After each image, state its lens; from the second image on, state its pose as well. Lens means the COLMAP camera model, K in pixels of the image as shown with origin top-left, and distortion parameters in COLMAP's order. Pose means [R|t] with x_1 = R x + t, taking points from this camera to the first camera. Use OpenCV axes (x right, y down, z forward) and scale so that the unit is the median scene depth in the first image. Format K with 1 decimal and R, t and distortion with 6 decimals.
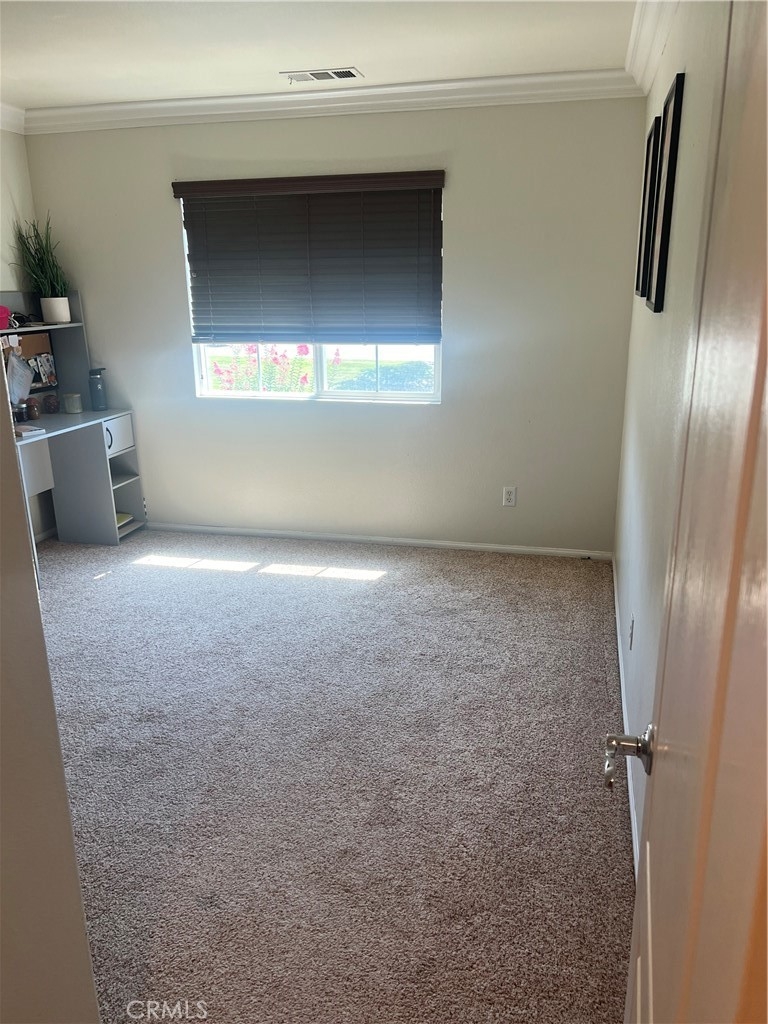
lens RADIAL K [[769.4, 0, 406.3], [0, 769.4, 520.1], [0, 0, 1]] dist [0.050260, -0.047138]
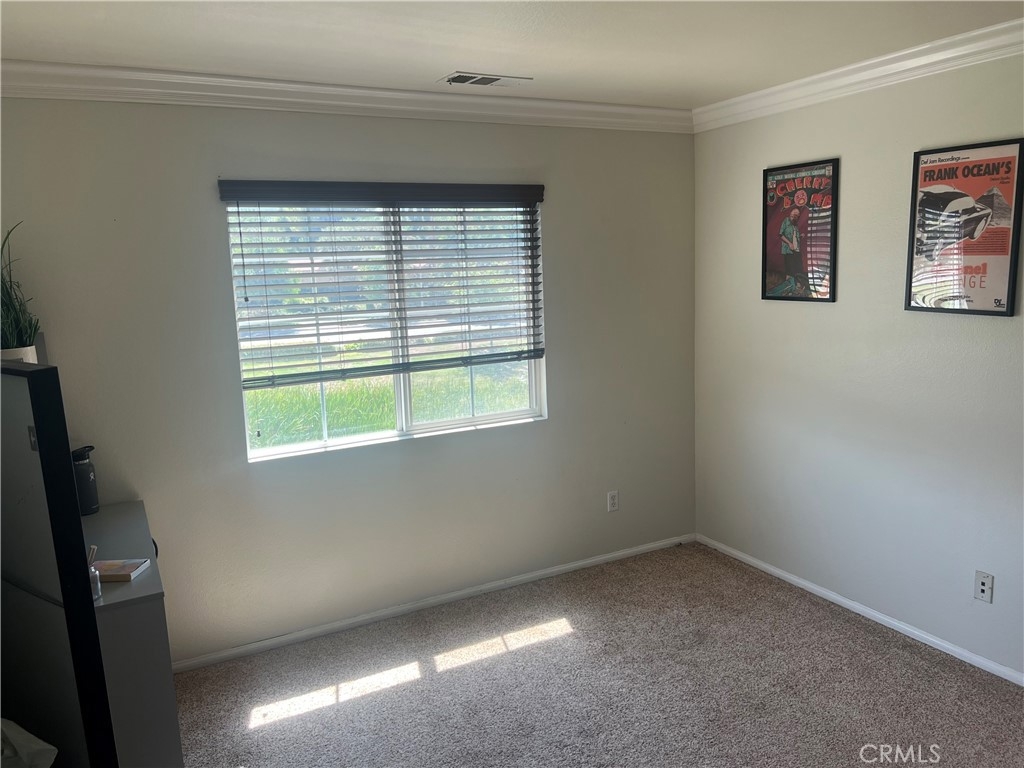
lens RADIAL K [[769.4, 0, 511.9], [0, 769.4, 375.4], [0, 0, 1]] dist [0.050260, -0.047138]
pose [[0.755302, -0.114033, 0.645380, -0.796774], [0.219863, 0.971767, -0.085608, -0.180626], [-0.617397, 0.206556, 0.759049, 0.426144]]
